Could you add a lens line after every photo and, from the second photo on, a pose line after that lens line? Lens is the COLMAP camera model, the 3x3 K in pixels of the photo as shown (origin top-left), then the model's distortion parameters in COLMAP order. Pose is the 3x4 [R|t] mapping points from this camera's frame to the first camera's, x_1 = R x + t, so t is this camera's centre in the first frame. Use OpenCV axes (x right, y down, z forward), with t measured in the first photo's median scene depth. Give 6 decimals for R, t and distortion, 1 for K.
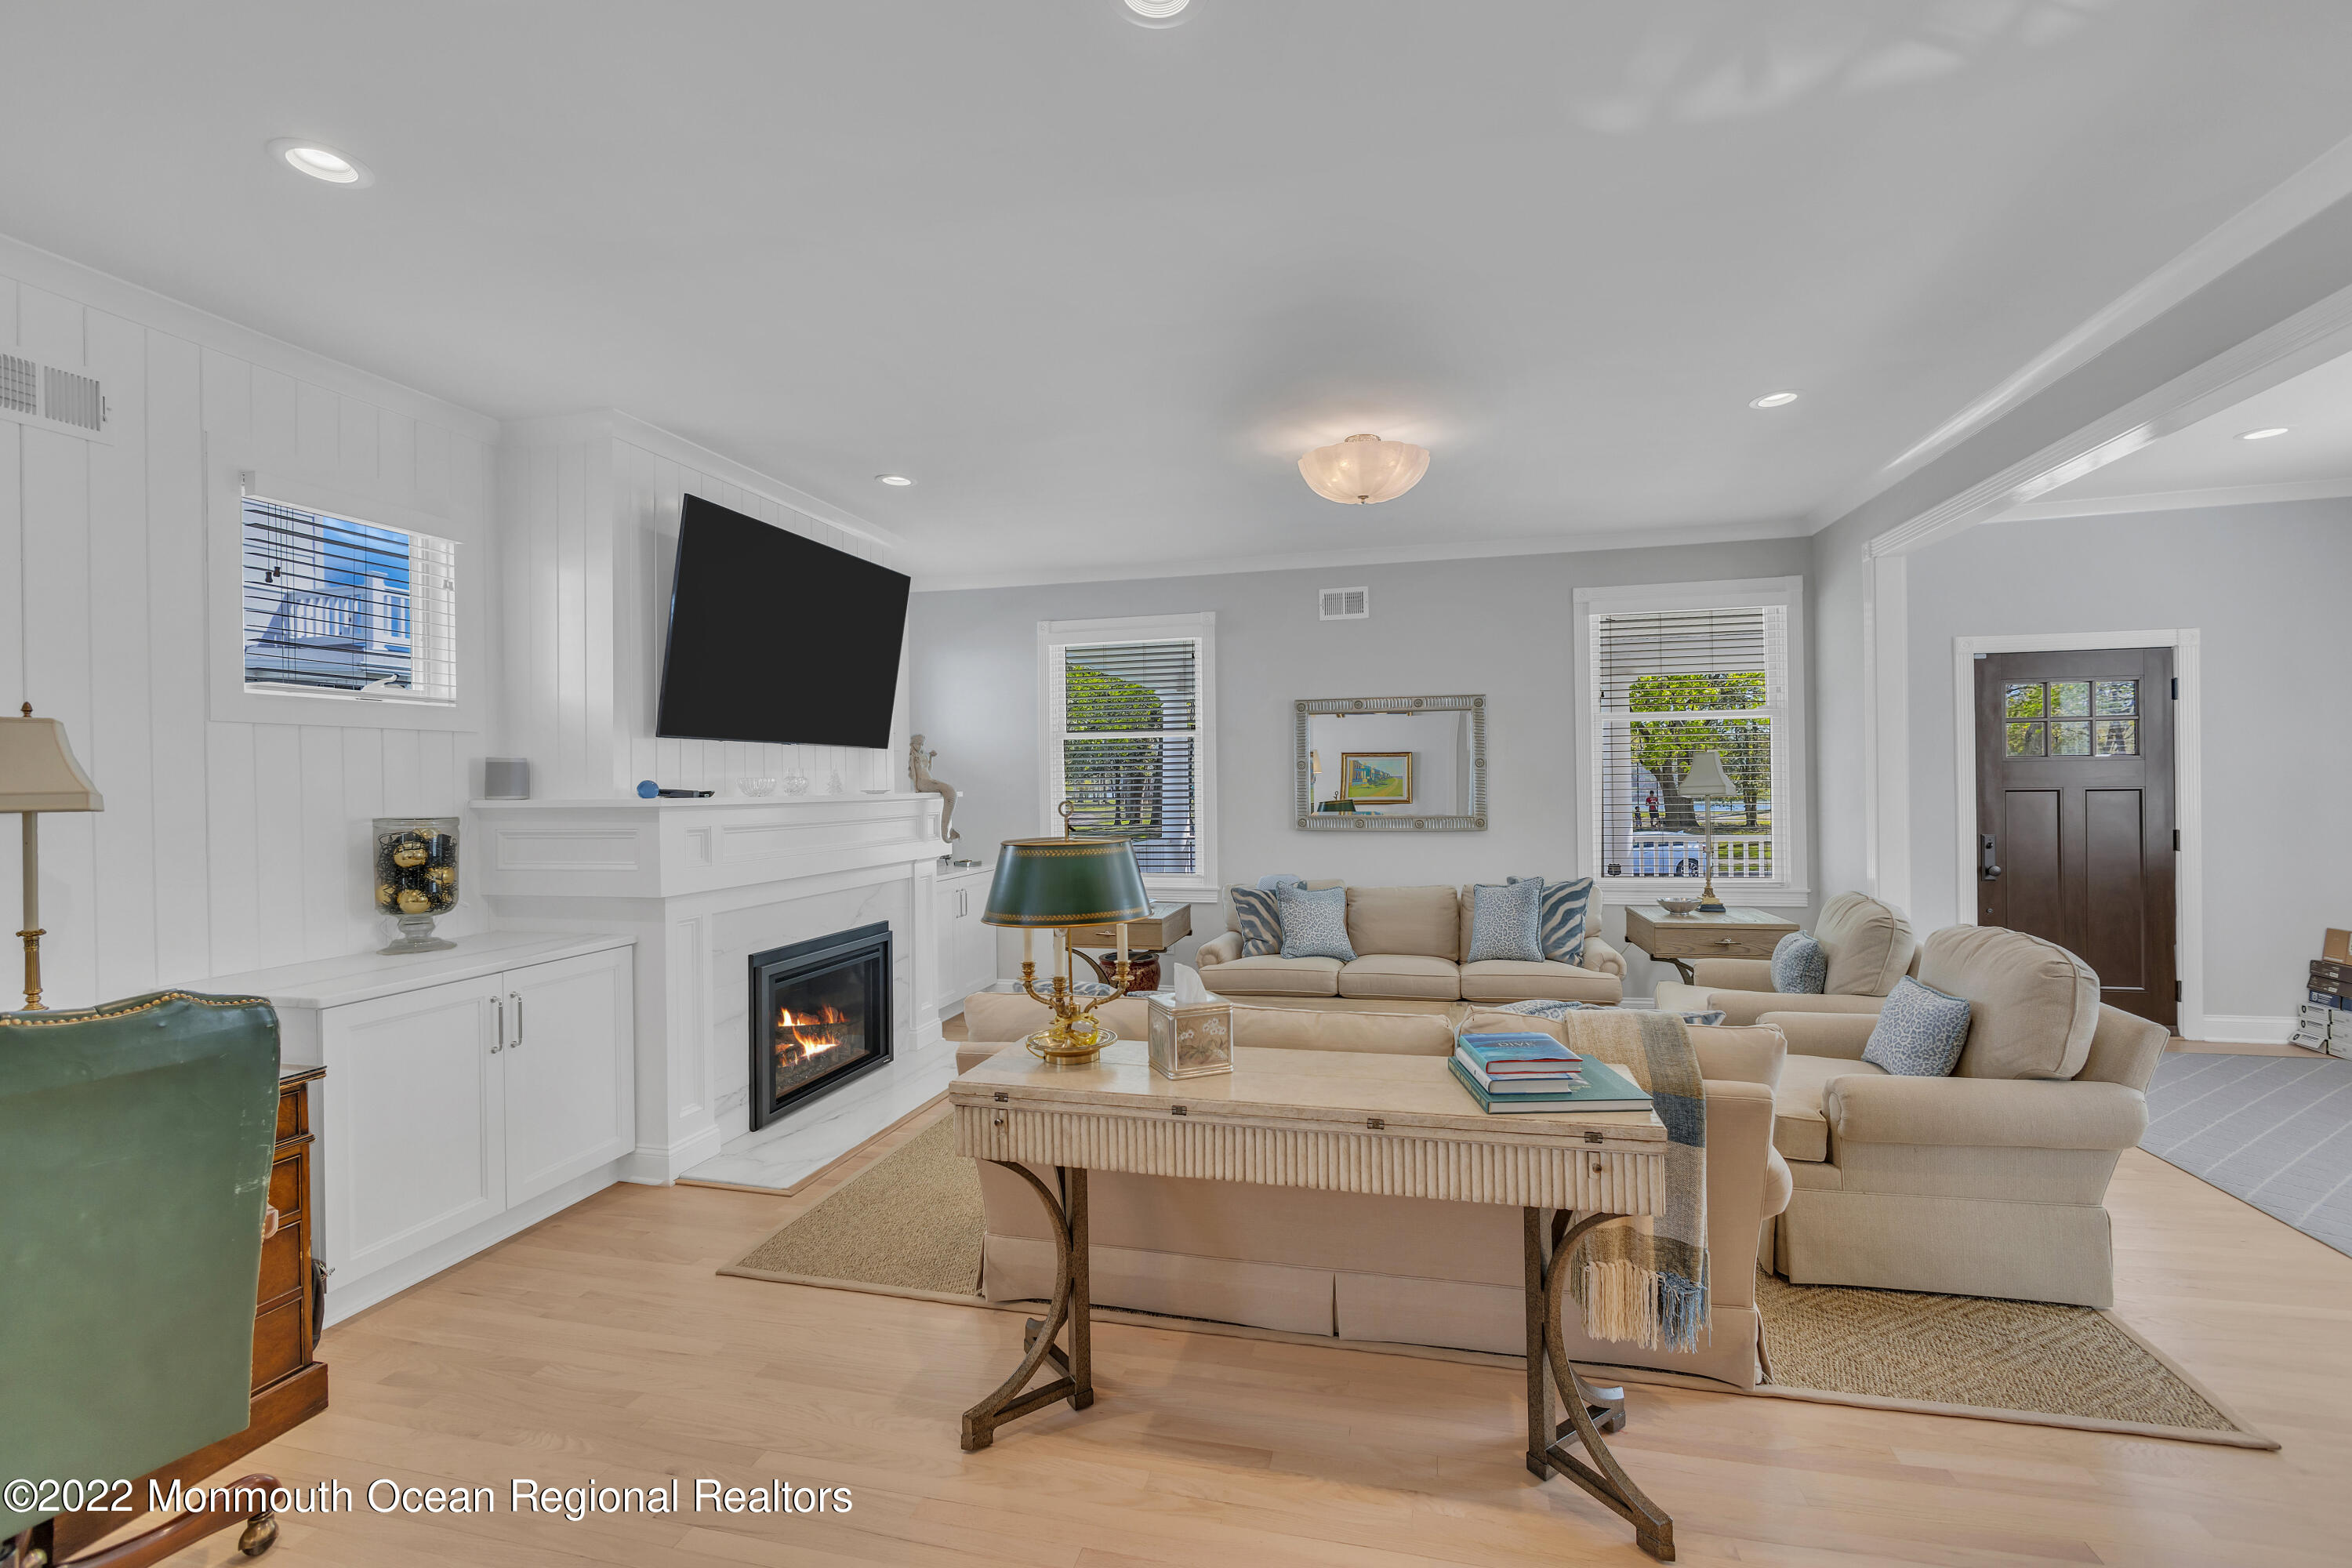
lens RADIAL K [[997.6, 0, 1166.4], [0, 997.6, 779.6], [0, 0, 1]] dist [-0.005165, 0.000257]
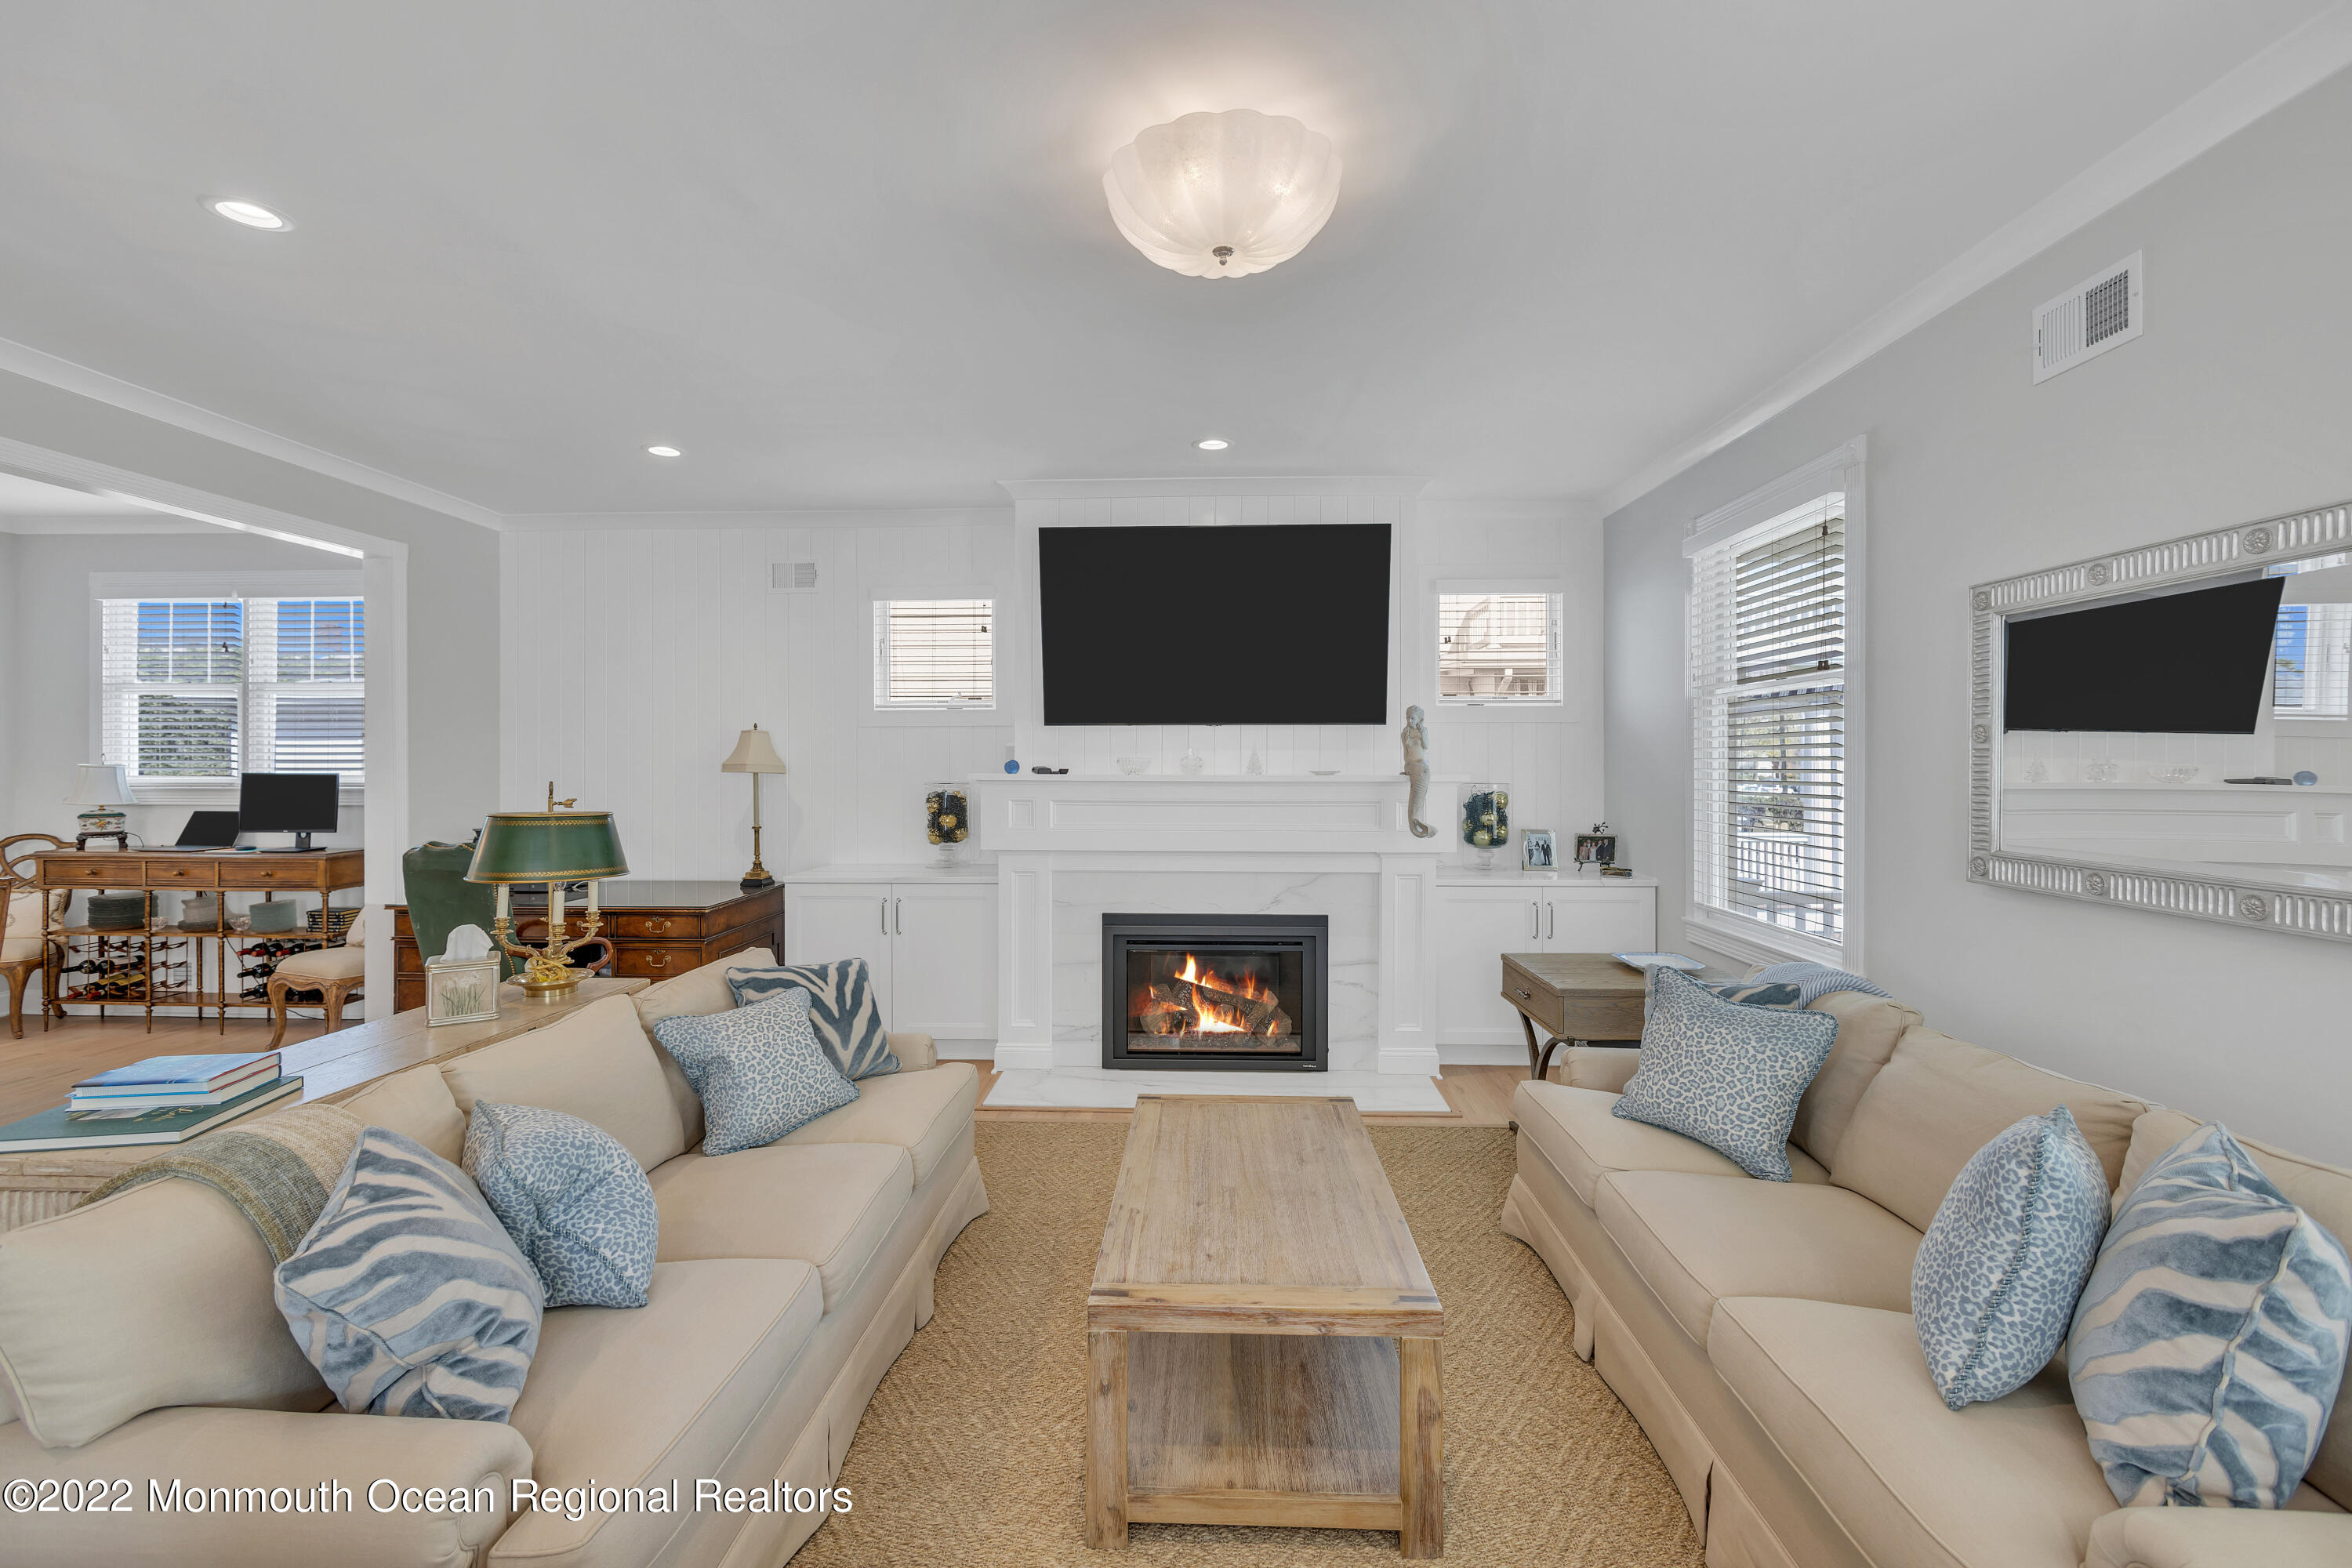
lens RADIAL K [[997.6, 0, 1179.2], [0, 997.6, 764.1], [0, 0, 1]] dist [-0.005165, 0.000257]
pose [[0.217556, 0.011540, -0.975980, 0.835981], [-0.001996, 0.999933, 0.011378, -0.009081], [0.976046, -0.000528, 0.217564, 0.982004]]
